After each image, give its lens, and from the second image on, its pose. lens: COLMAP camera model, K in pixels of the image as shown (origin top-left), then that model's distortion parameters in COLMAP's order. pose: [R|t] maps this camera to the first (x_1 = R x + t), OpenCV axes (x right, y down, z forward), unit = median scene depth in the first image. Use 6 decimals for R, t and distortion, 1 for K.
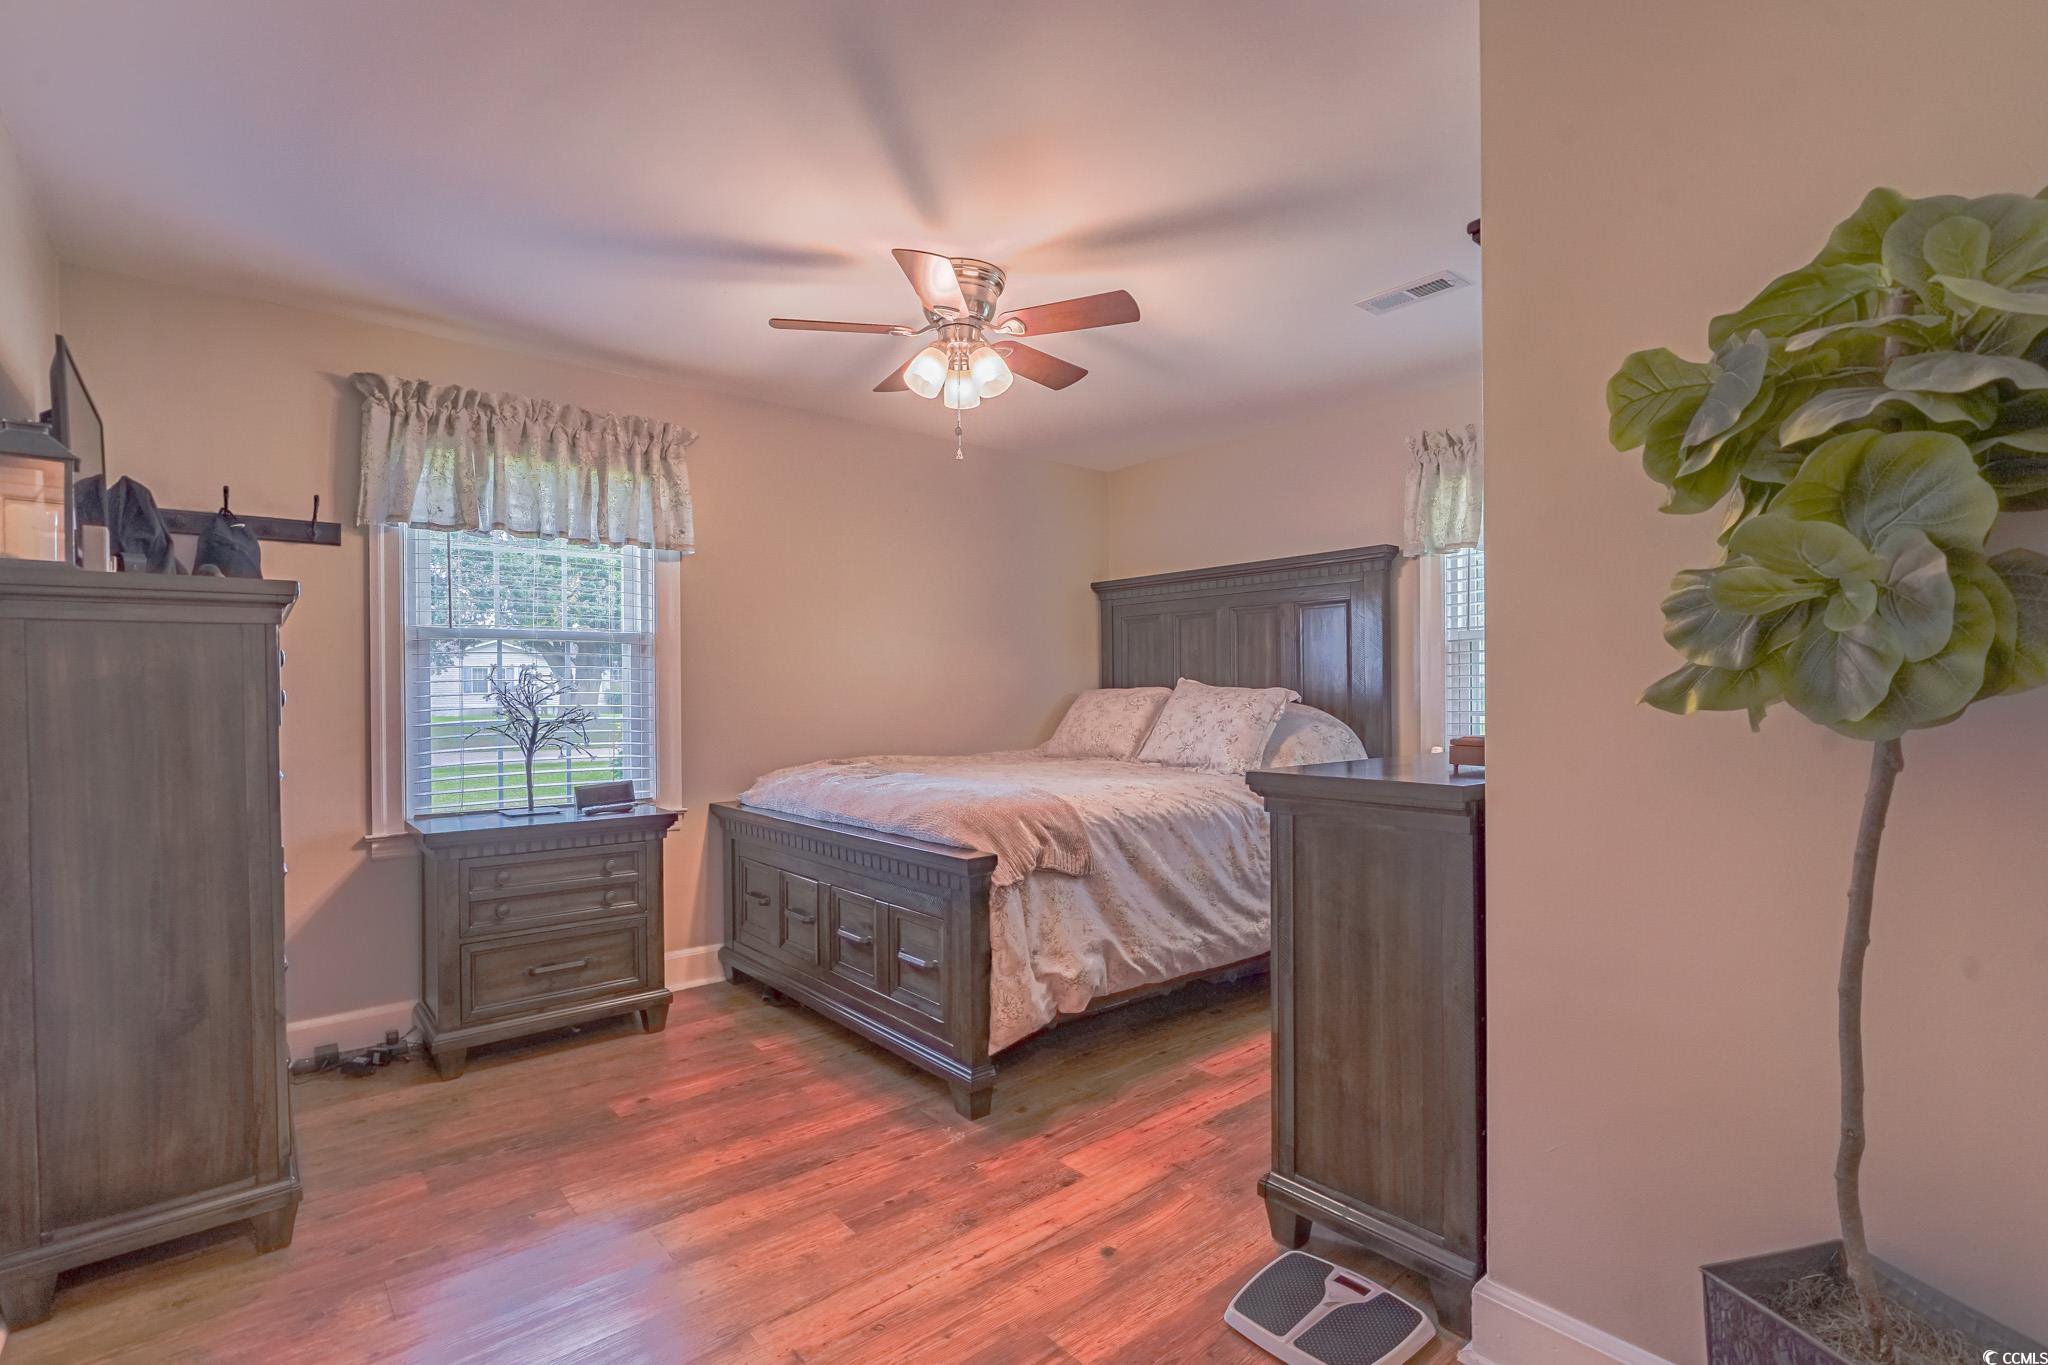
lens RADIAL K [[930.8, 0, 1015.2], [0, 930.8, 685.0], [0, 0, 1]] dist [-0.007257, 0.002261]
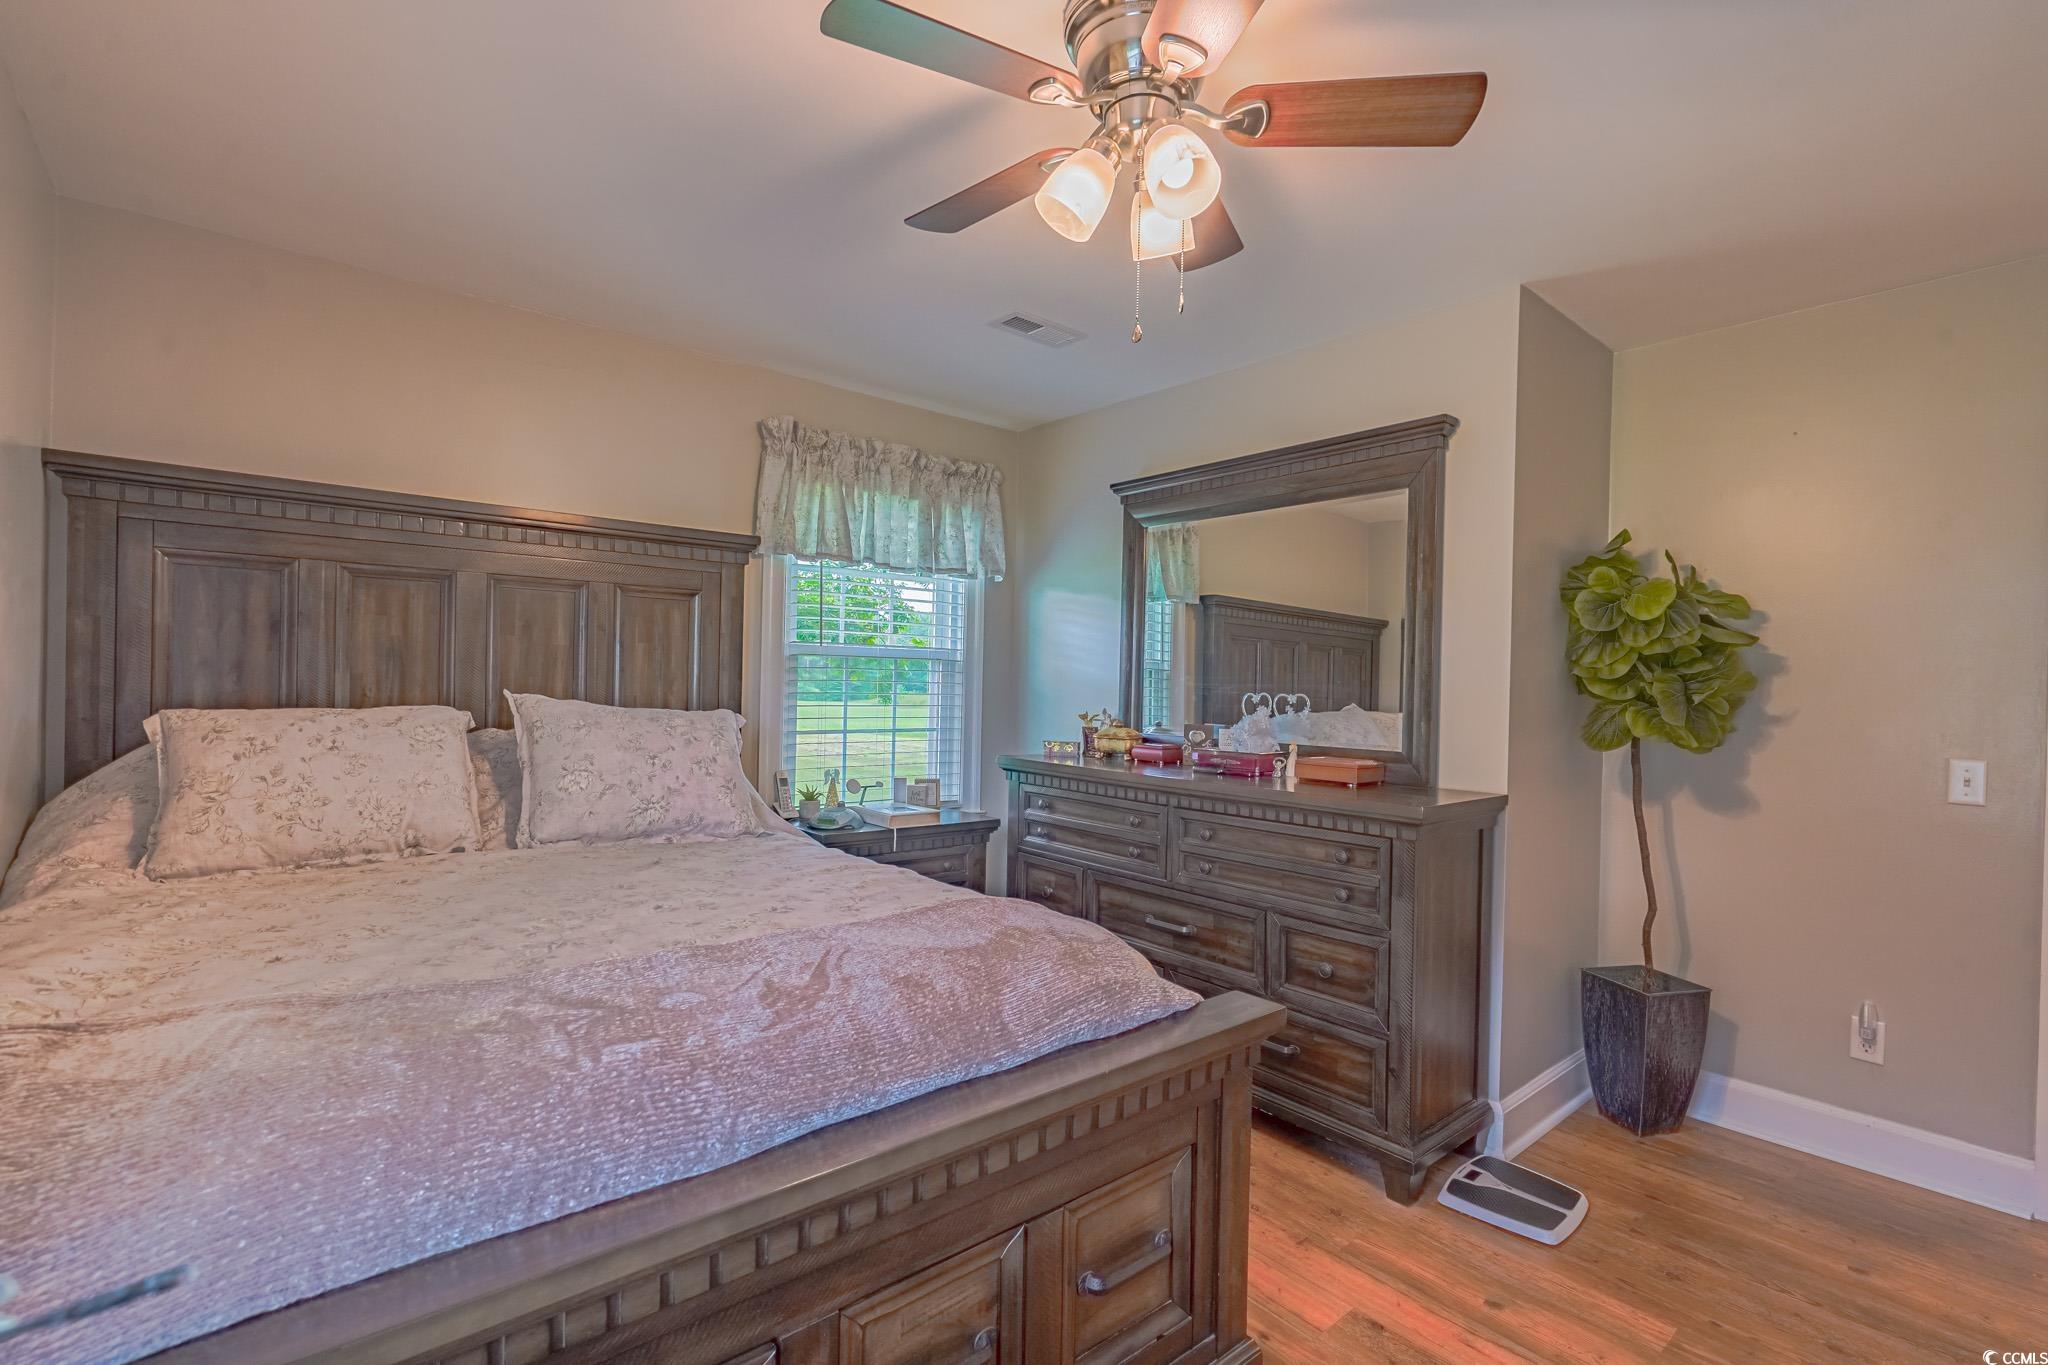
lens RADIAL K [[930.8, 0, 1018.9], [0, 930.8, 691.2], [0, 0, 1]] dist [-0.007257, 0.002261]
pose [[0.001809, -0.000783, 0.999998, -0.558430], [-0.025003, 0.999687, 0.000828, -0.022068], [-0.999686, -0.025004, 0.001789, 0.952058]]
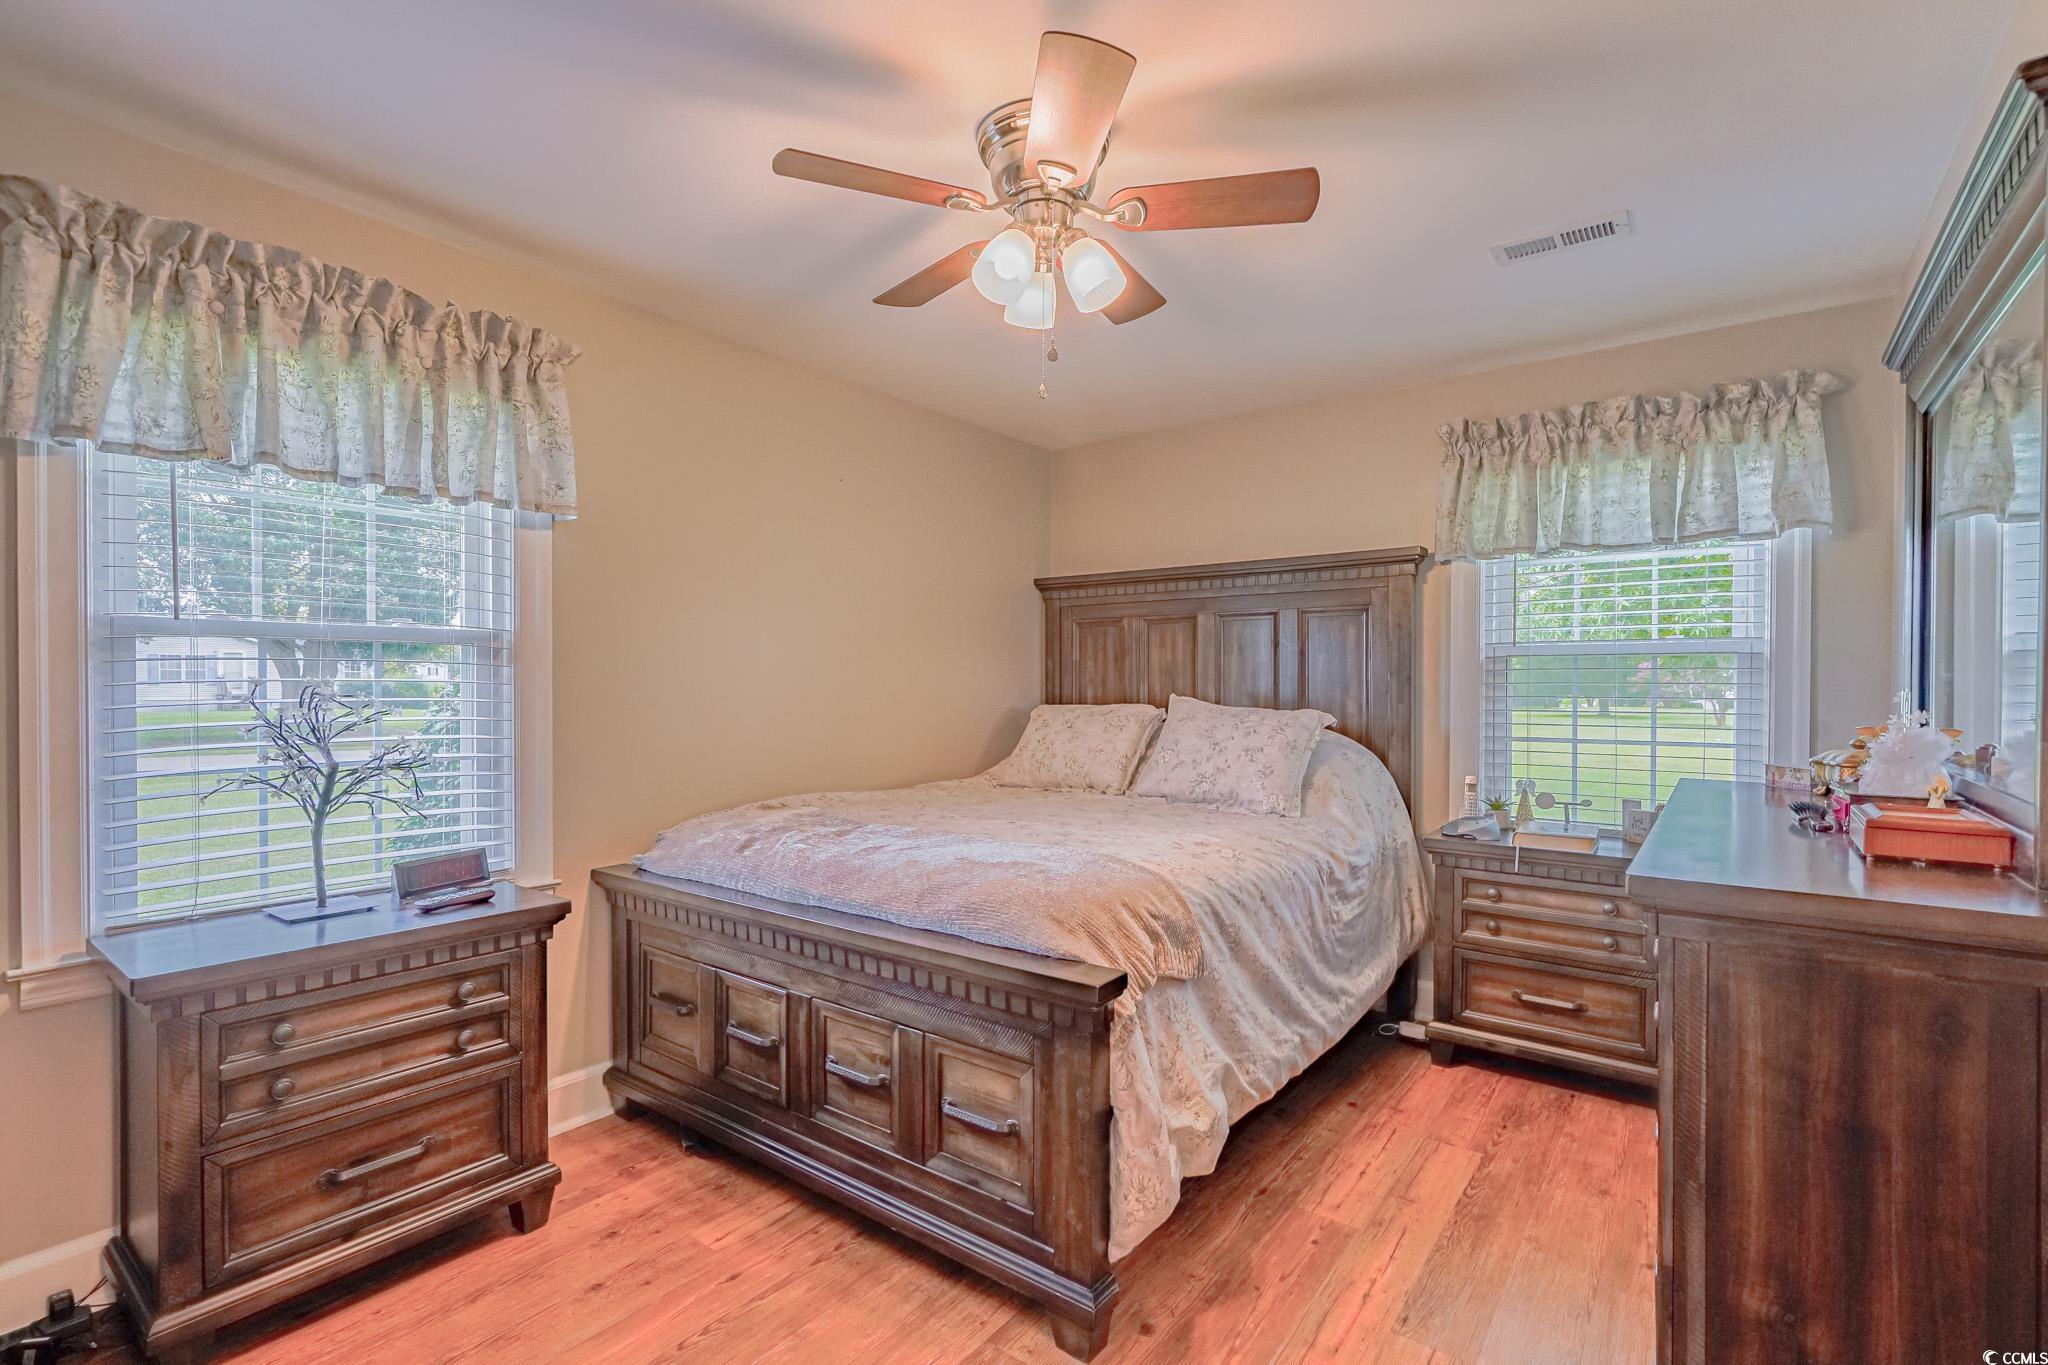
lens RADIAL K [[930.8, 0, 1026.4], [0, 930.8, 687.1], [0, 0, 1]] dist [-0.007257, 0.002261]
pose [[0.975361, 0.007200, 0.220497, -0.196662], [-0.008673, 0.999946, 0.005715, -0.025105], [-0.220444, -0.007487, 0.975371, 0.280938]]
